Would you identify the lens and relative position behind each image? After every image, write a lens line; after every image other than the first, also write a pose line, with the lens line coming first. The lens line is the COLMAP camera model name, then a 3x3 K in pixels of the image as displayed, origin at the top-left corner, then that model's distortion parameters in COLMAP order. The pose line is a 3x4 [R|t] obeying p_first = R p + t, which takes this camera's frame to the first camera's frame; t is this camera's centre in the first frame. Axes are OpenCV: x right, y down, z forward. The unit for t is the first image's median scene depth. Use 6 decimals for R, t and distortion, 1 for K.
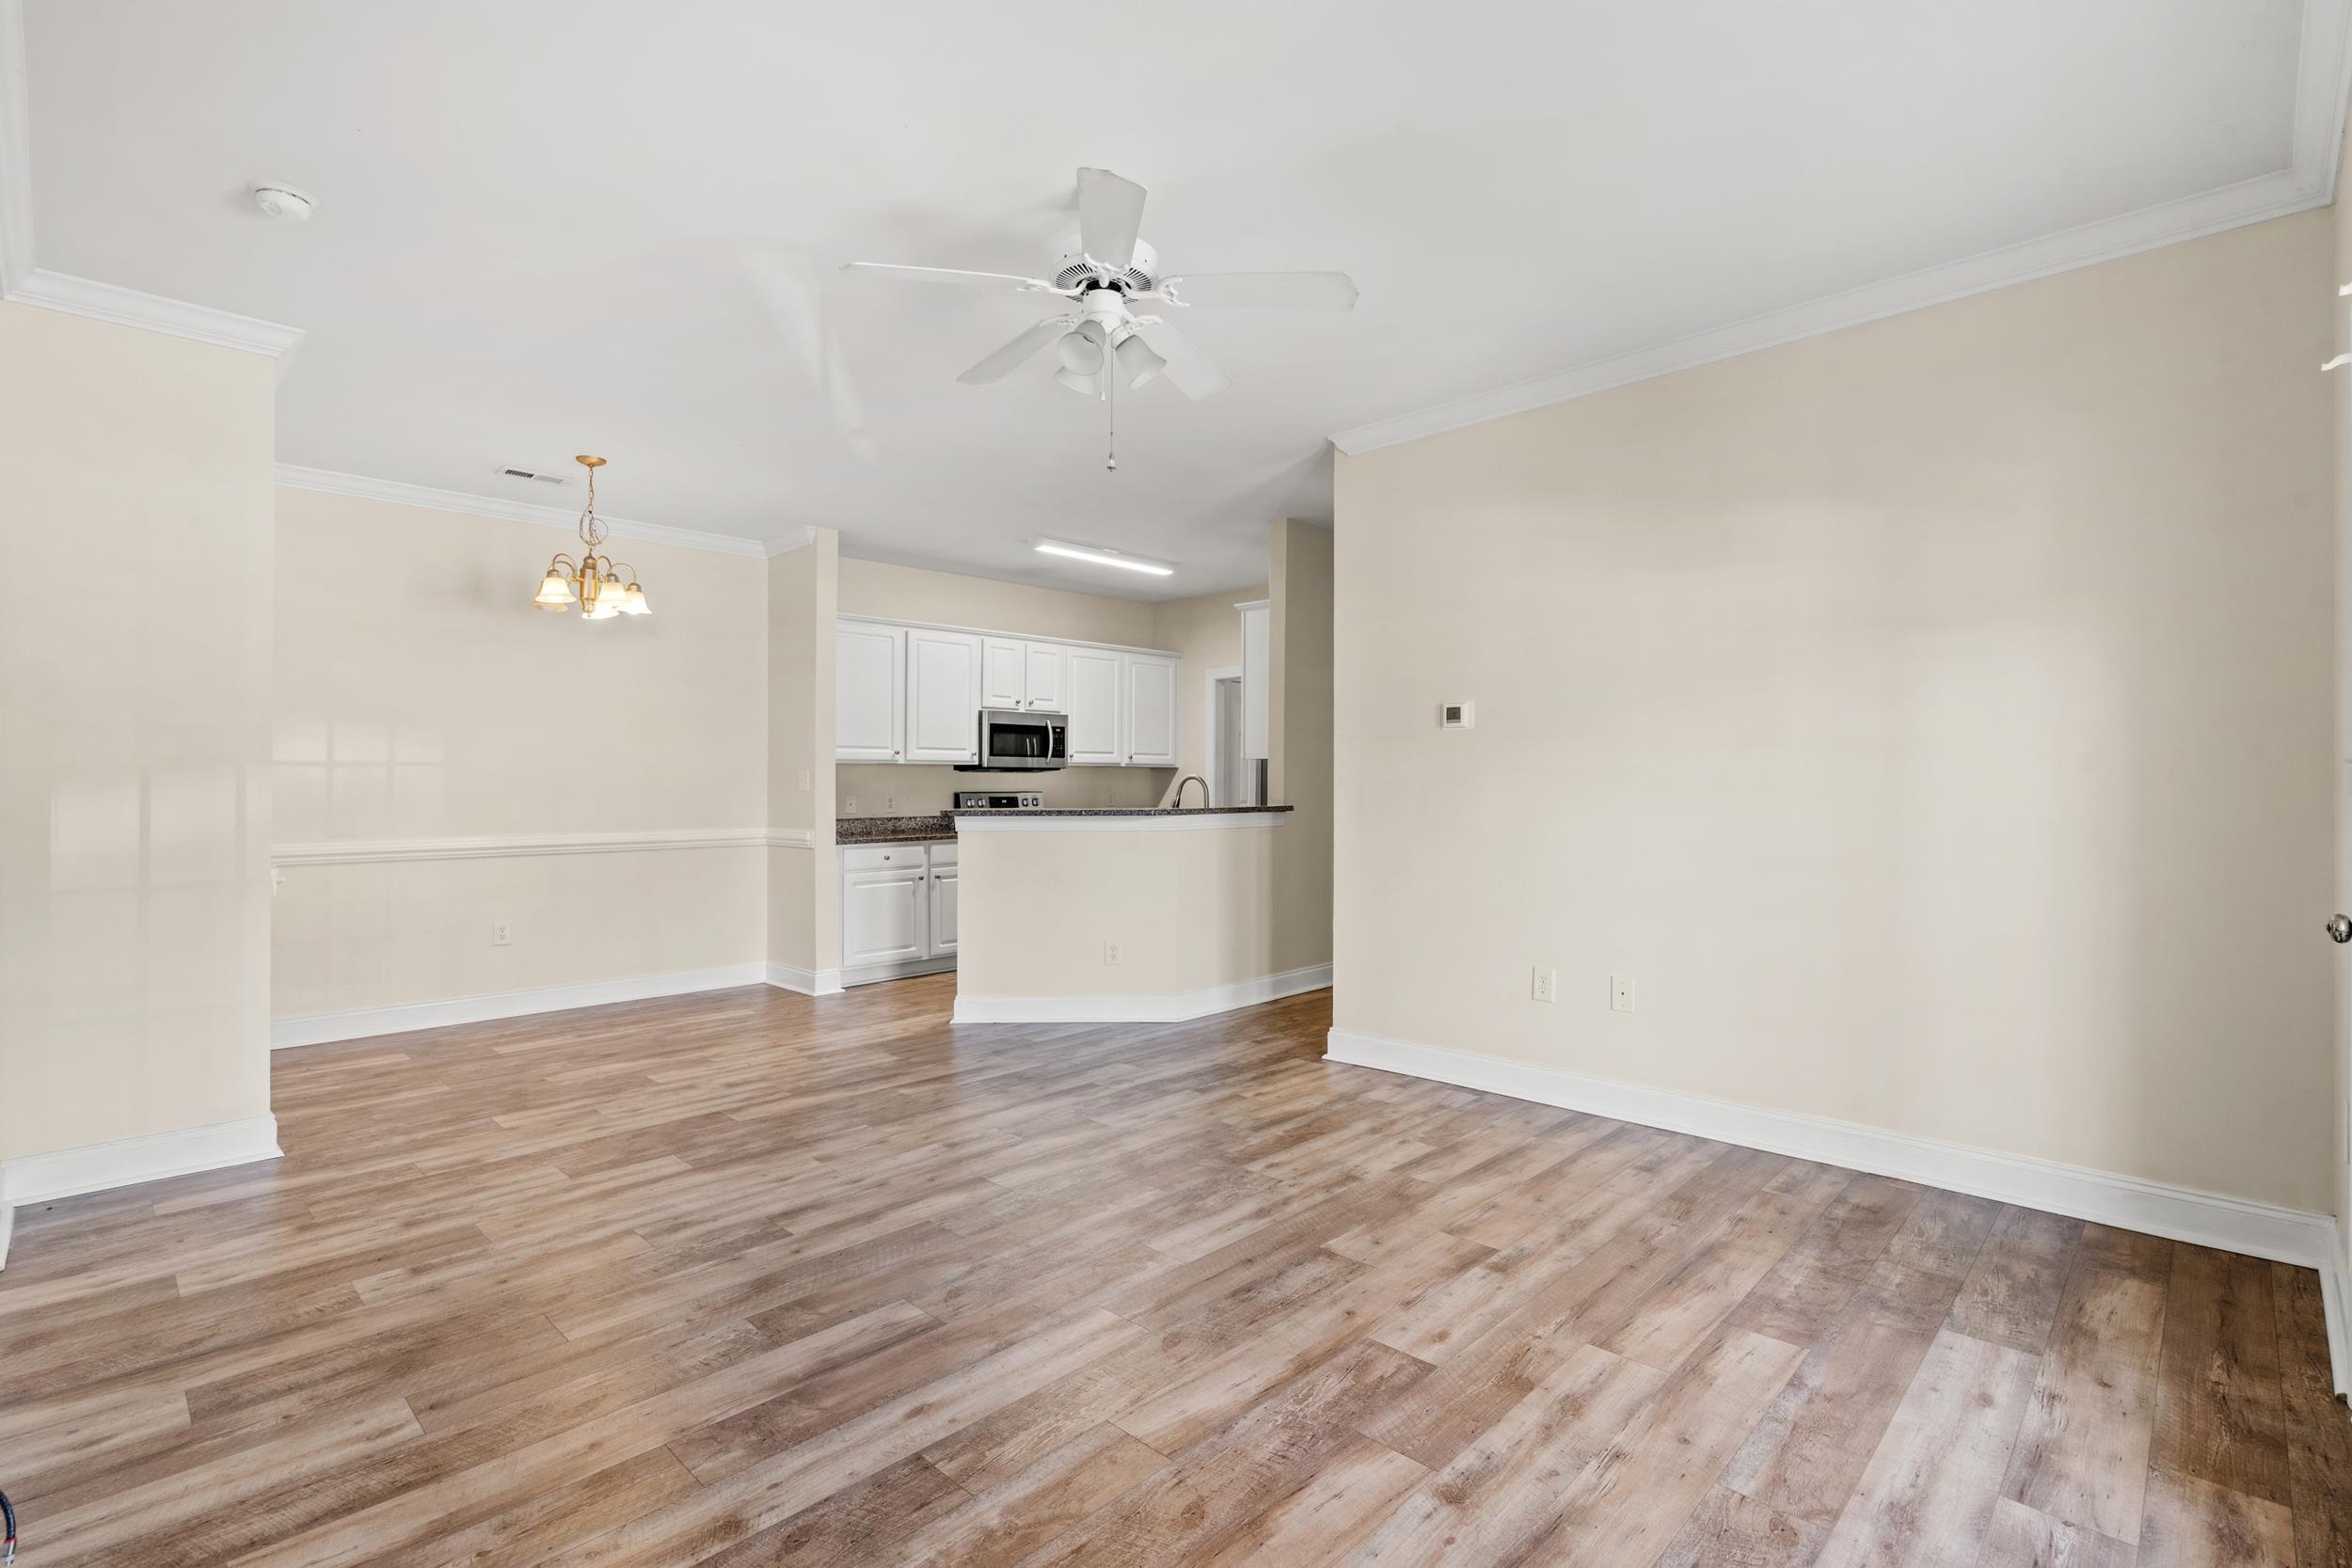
lens RADIAL K [[1078.3, 0, 1160.4], [0, 1078.3, 744.4], [0, 0, 1]] dist [-0.001351, 0.002176]
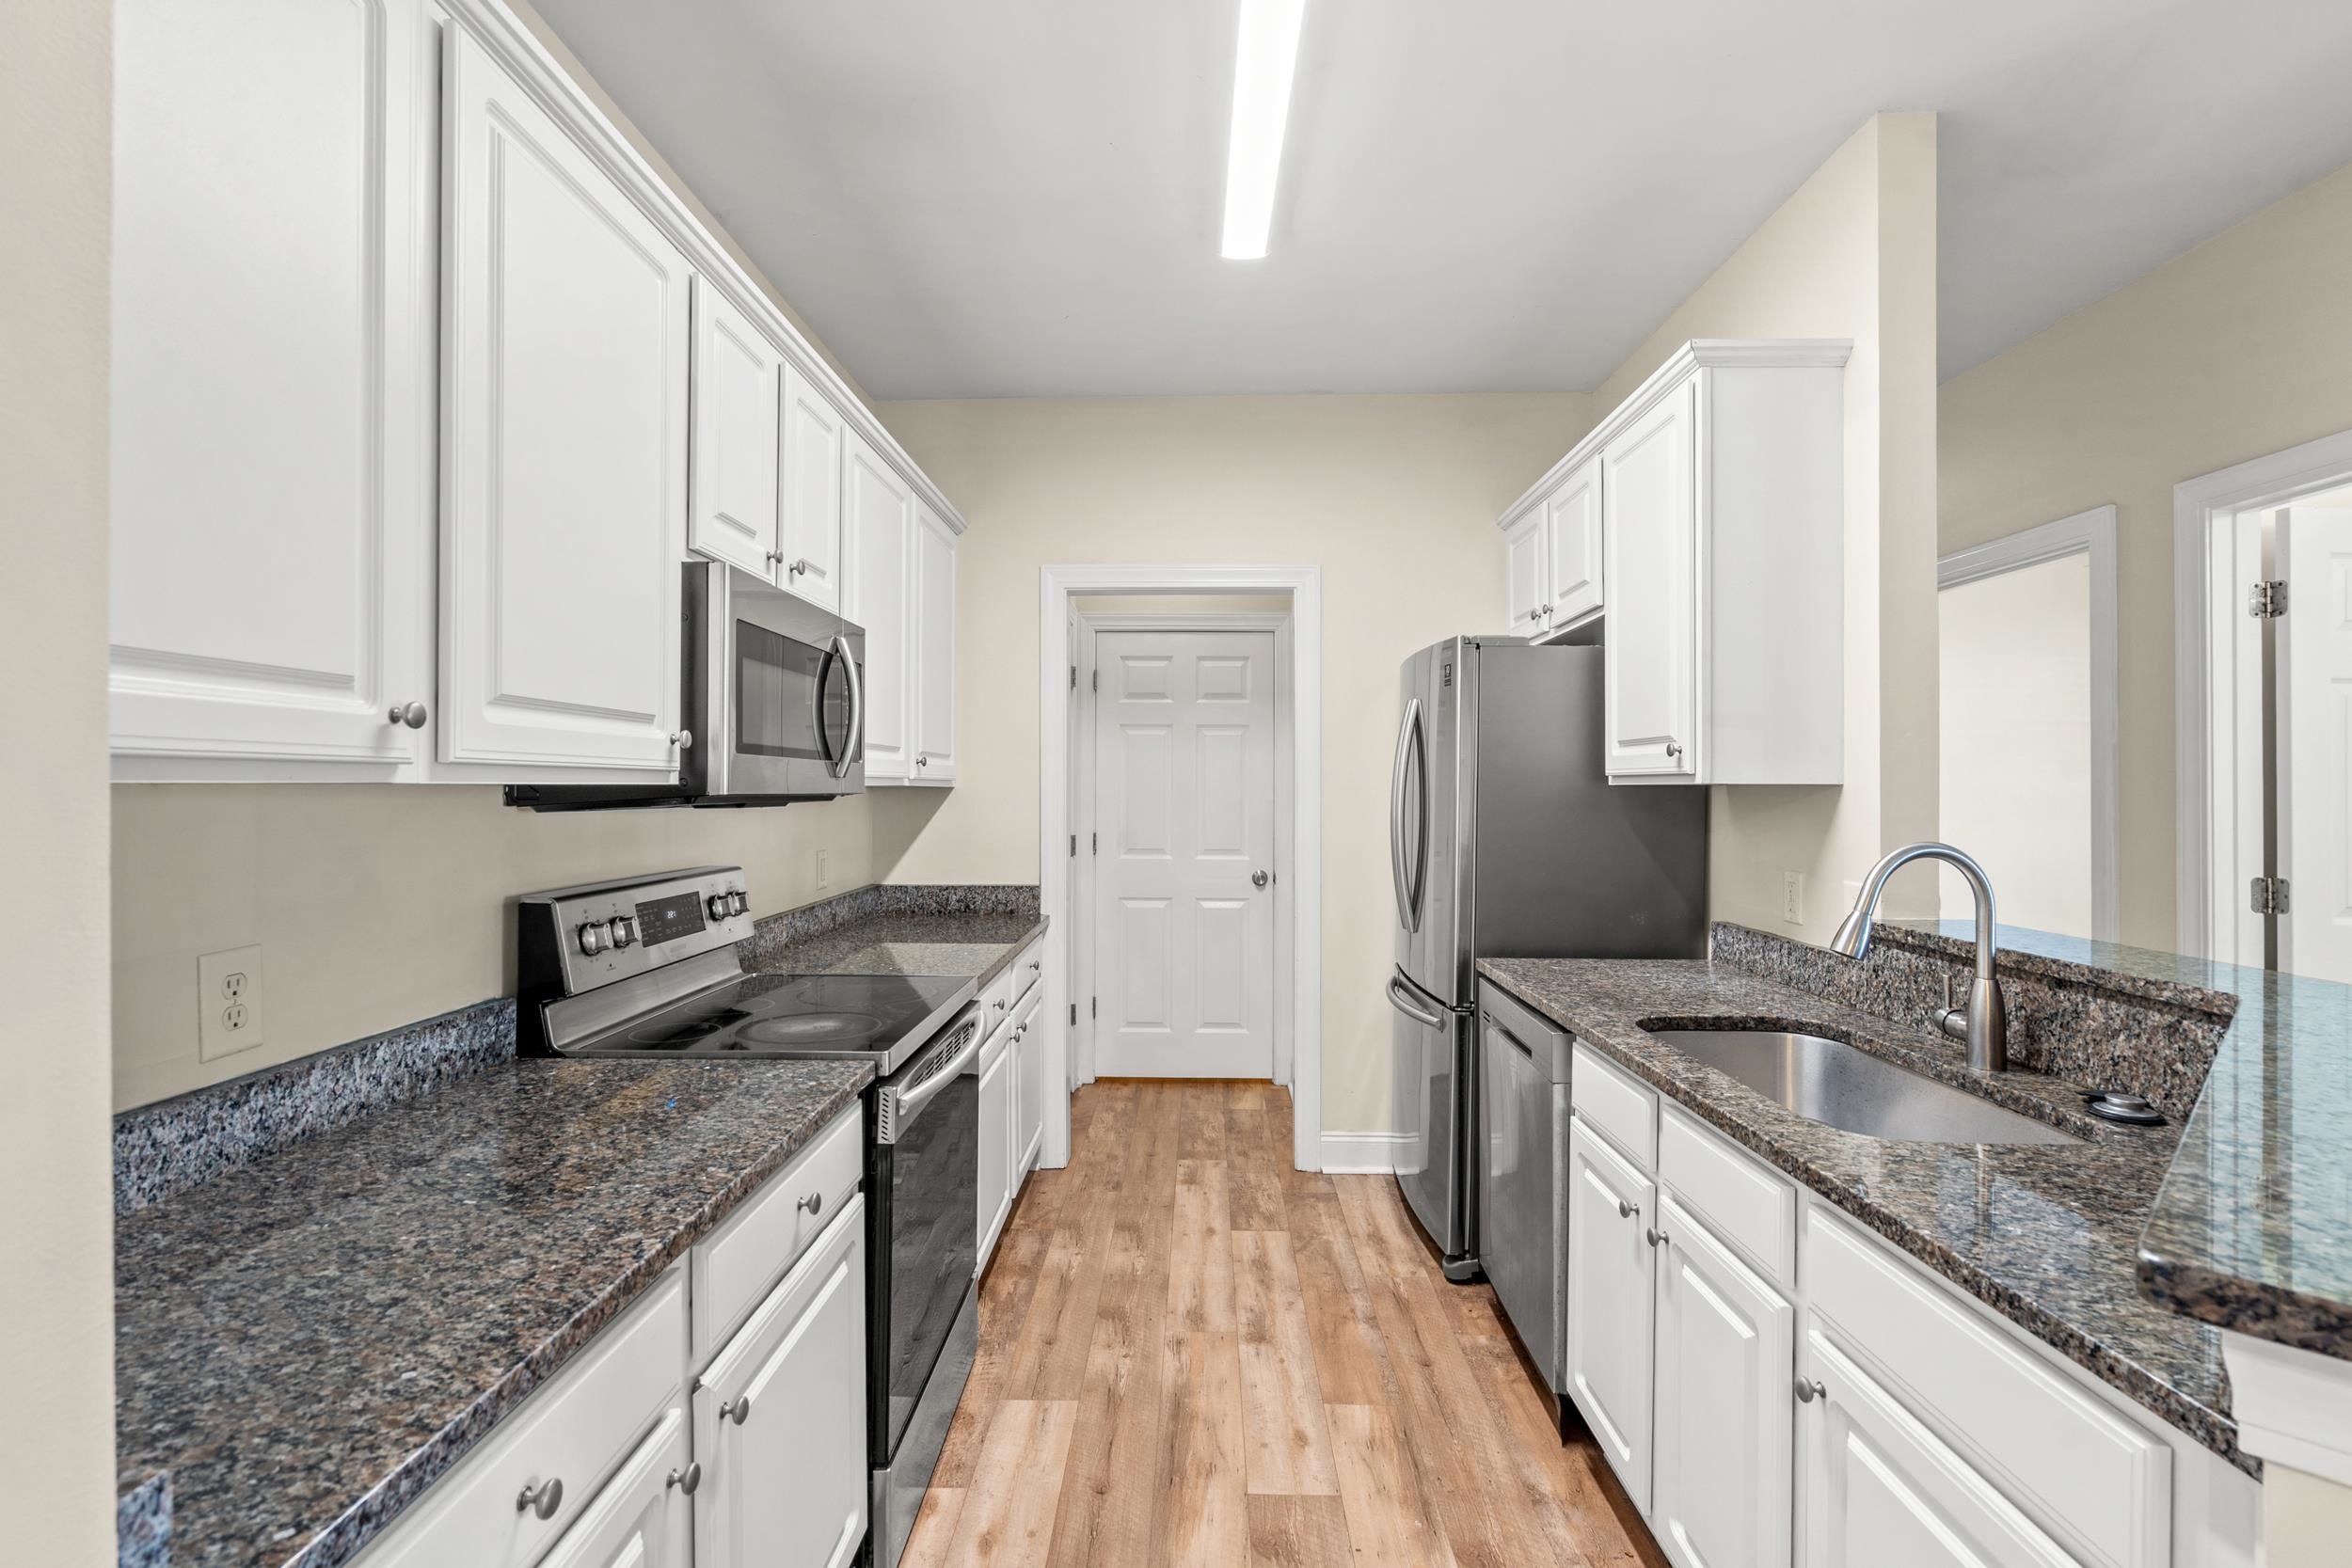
lens RADIAL K [[1078.3, 0, 1176.9], [0, 1078.3, 772.7], [0, 0, 1]] dist [-0.001351, 0.002176]
pose [[0.715879, 0.021274, 0.697900, -0.285196], [-0.040432, 0.999122, 0.011017, 0.009752], [-0.697052, -0.036105, 0.716111, 0.827180]]
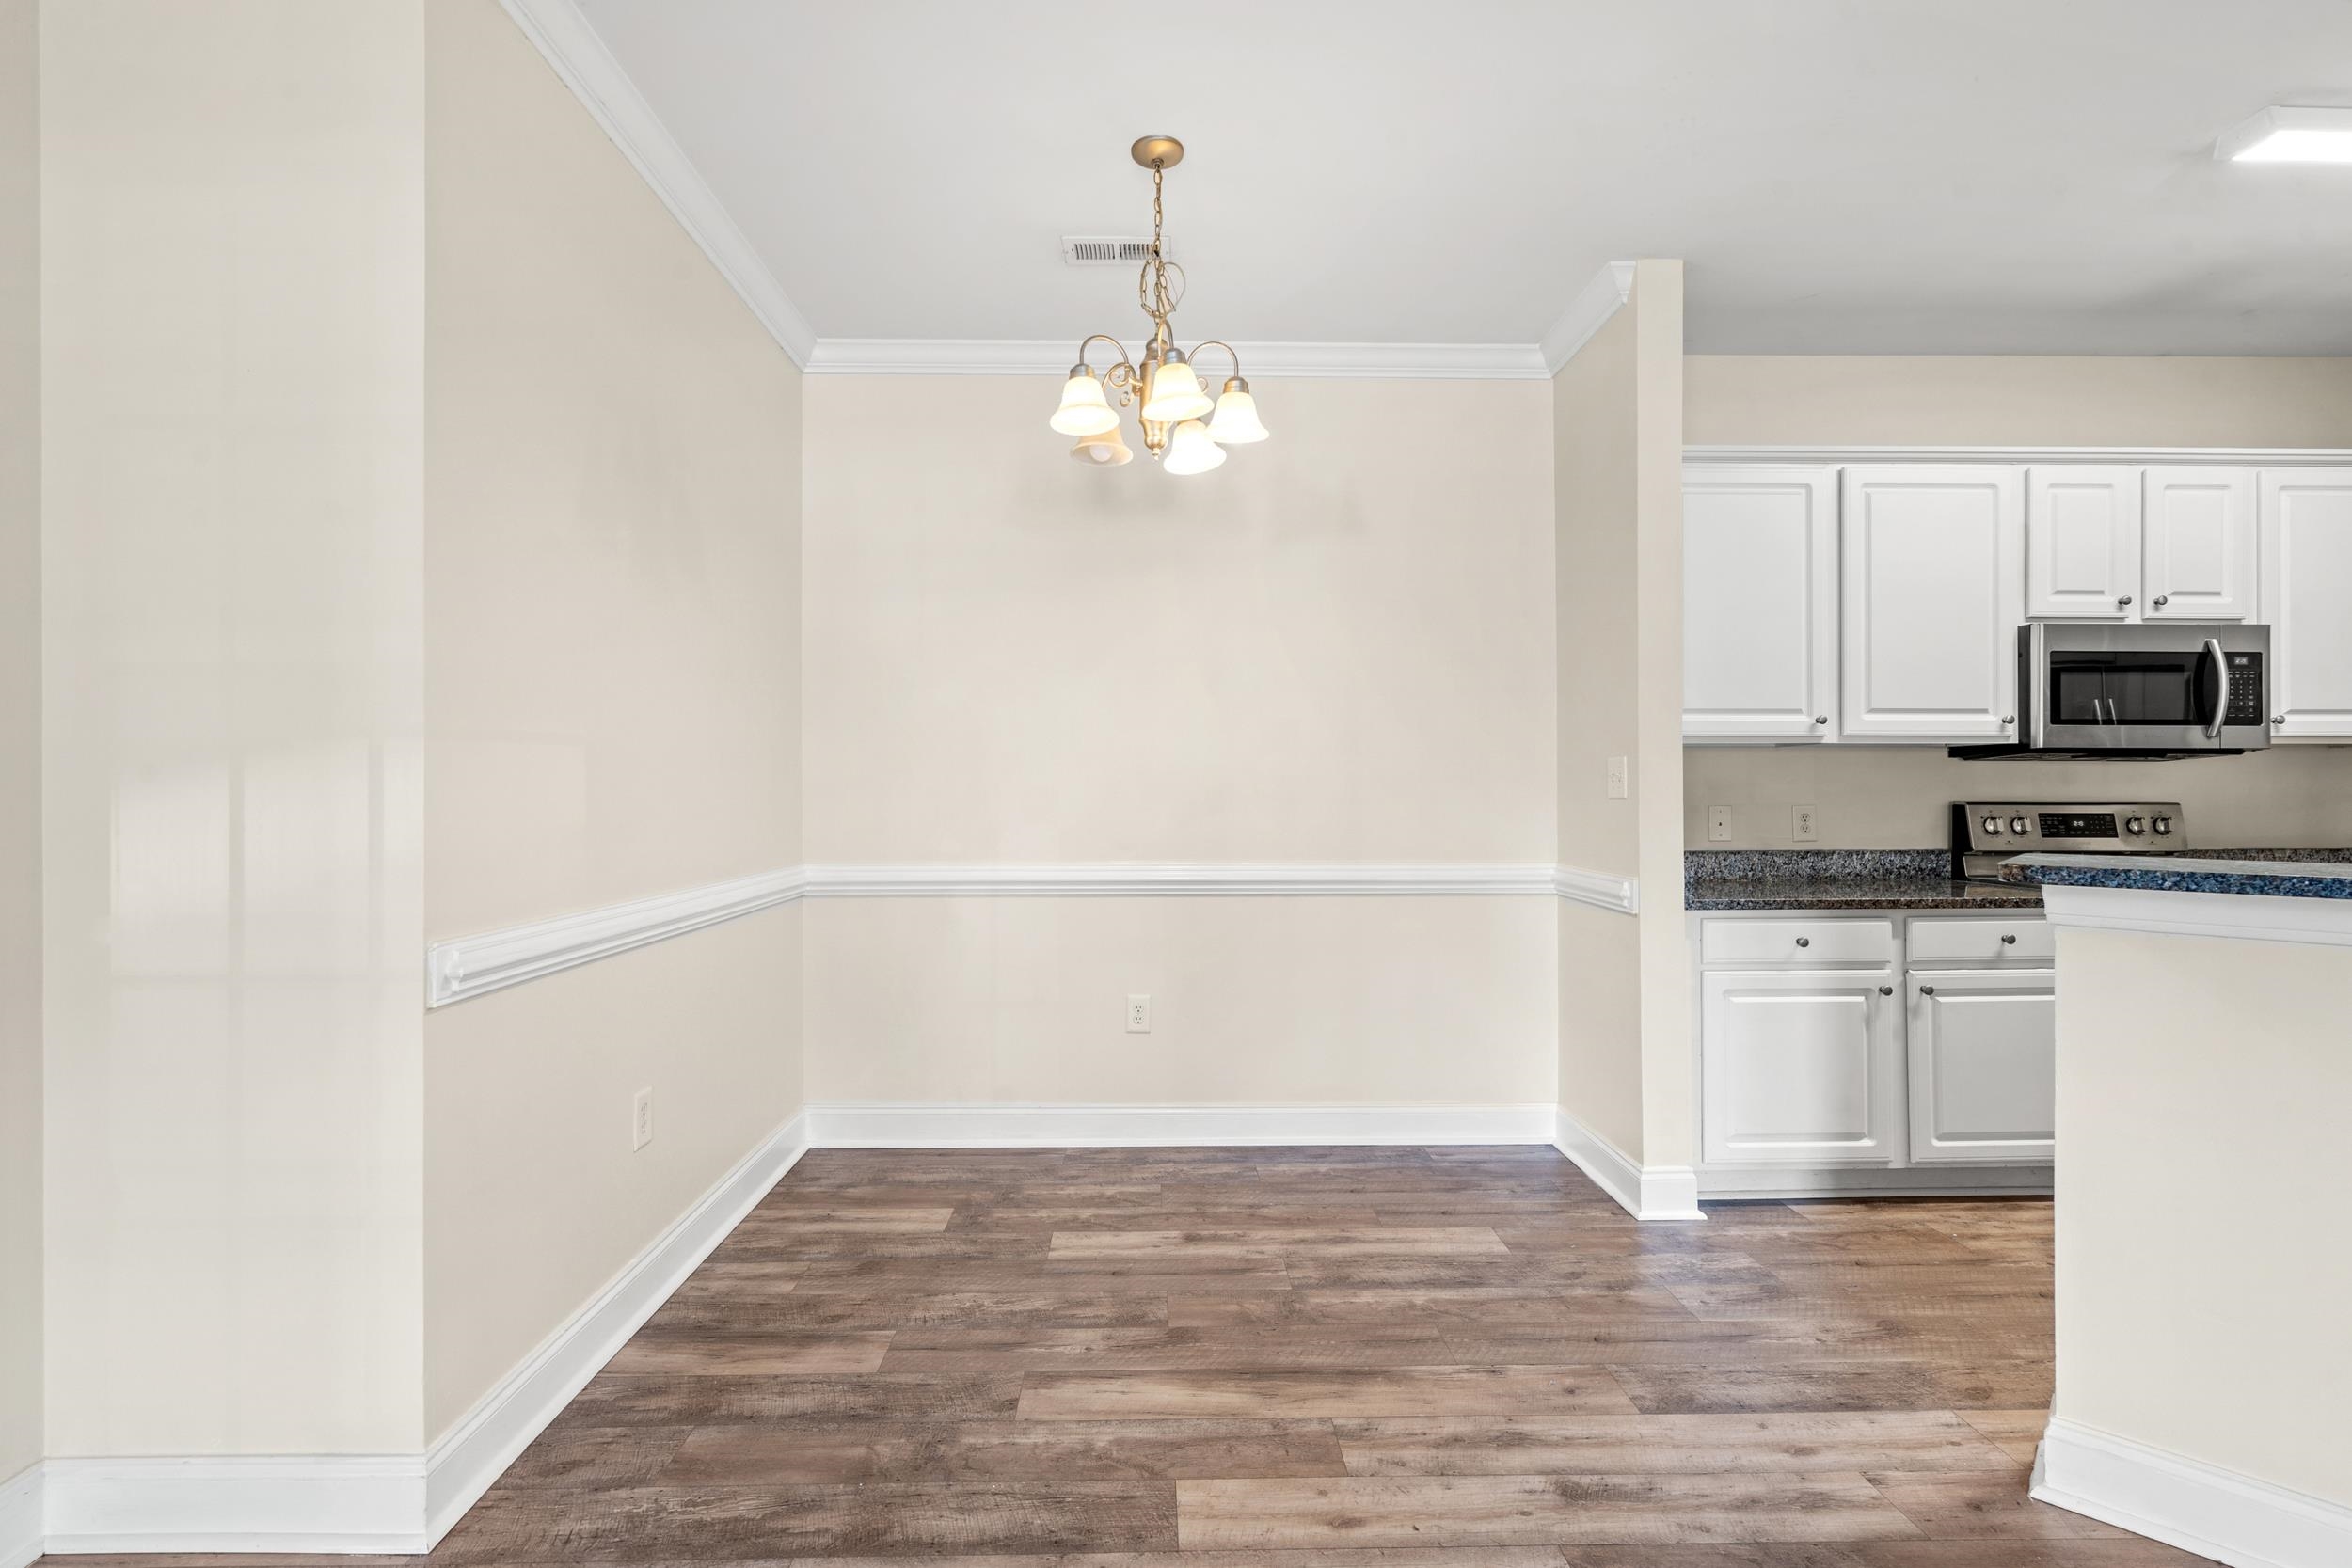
lens RADIAL K [[1078.3, 0, 1173.8], [0, 1078.3, 778.8], [0, 0, 1]] dist [-0.001351, 0.002176]
pose [[0.725749, -0.000994, -0.687958, -0.126068], [0.021954, 0.999523, 0.021716, 0.017567], [0.687609, -0.030864, 0.725425, 0.462873]]
